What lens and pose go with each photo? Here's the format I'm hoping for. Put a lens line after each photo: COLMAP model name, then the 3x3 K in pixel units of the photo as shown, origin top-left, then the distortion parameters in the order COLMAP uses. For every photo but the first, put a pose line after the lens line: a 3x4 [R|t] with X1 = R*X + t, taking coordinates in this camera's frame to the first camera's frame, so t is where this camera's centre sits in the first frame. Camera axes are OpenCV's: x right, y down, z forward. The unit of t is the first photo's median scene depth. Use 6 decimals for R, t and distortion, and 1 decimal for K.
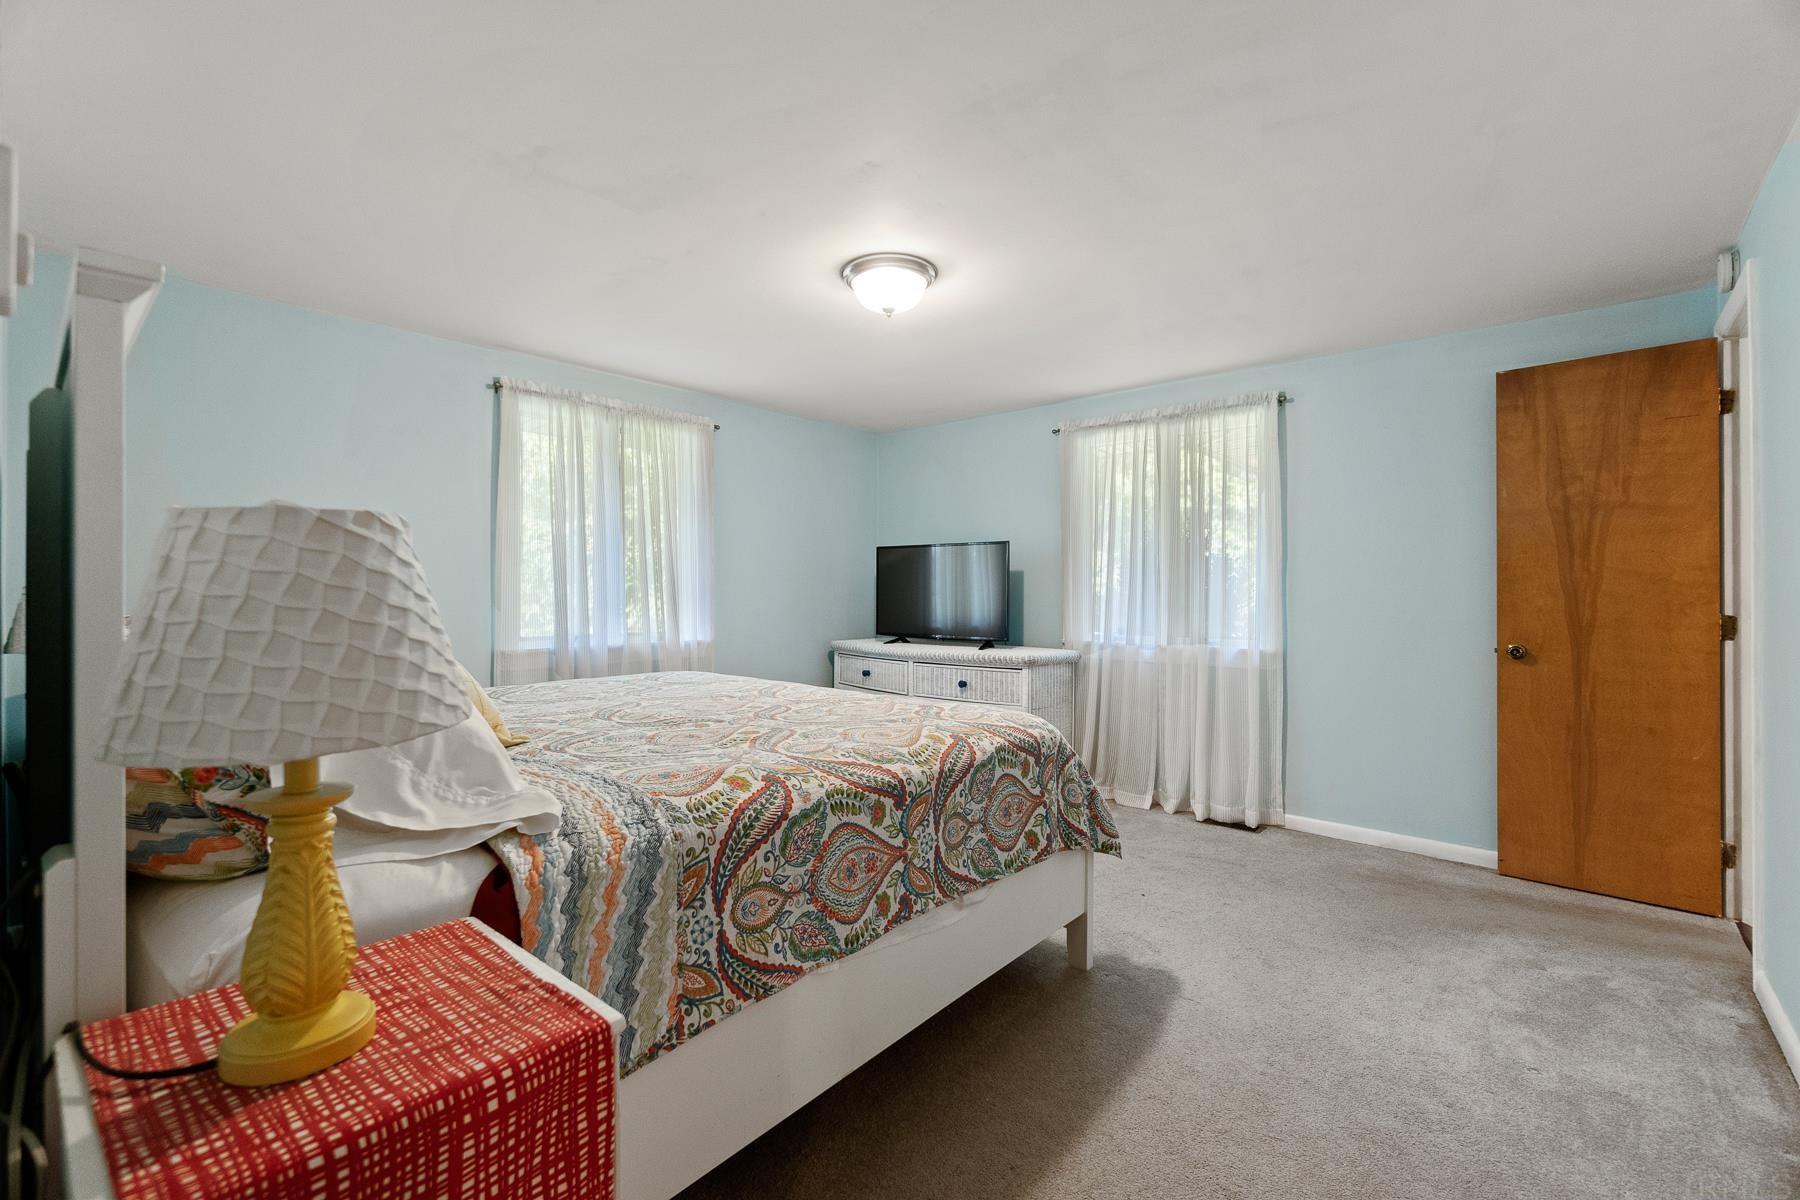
lens RADIAL K [[780.7, 0, 907.8], [0, 780.7, 598.4], [0, 0, 1]] dist [0.004995, 0.000123]
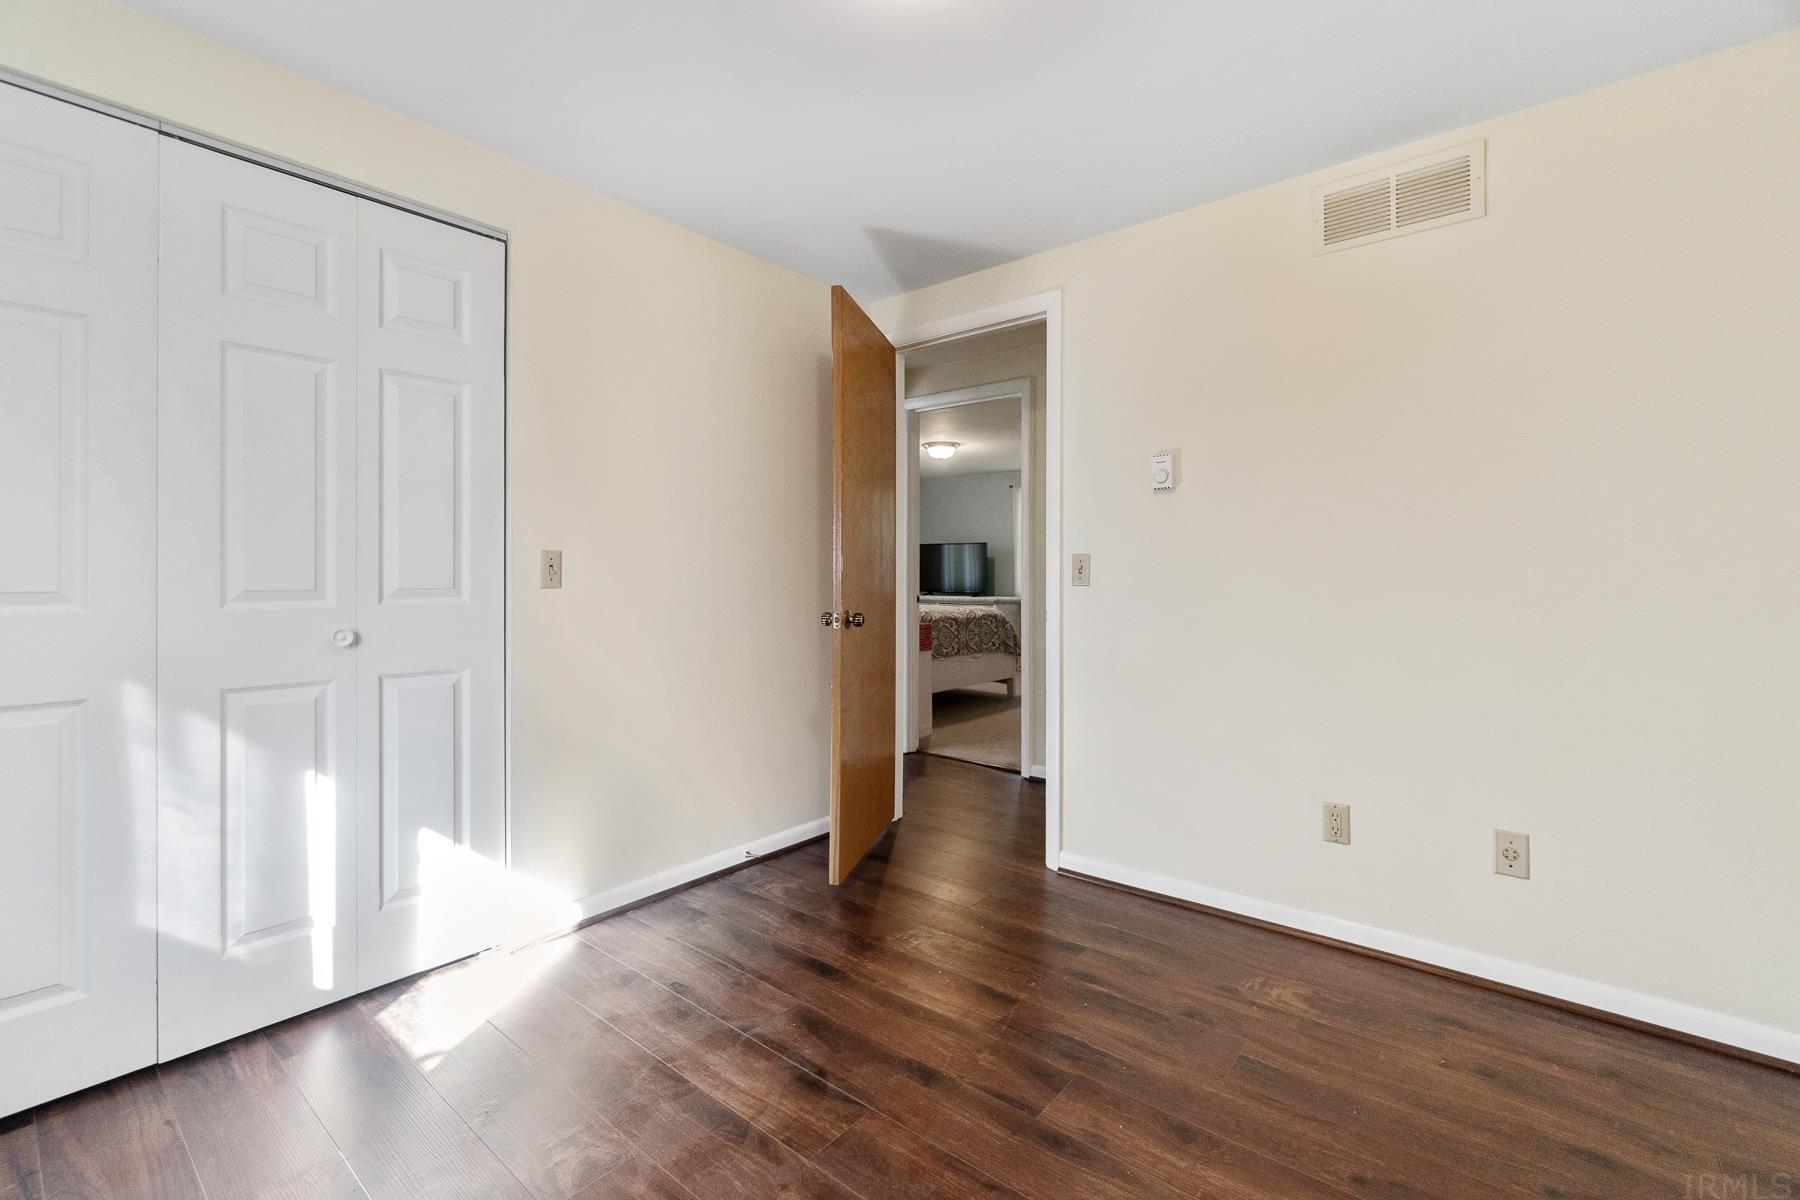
lens RADIAL K [[780.7, 0, 892.5], [0, 780.7, 589.0], [0, 0, 1]] dist [0.004995, 0.000123]
pose [[0.999948, 0.001178, 0.010119, -0.180398], [-0.001260, 0.999966, 0.008090, 0.038442], [-0.010109, -0.008103, 0.999916, -1.372722]]
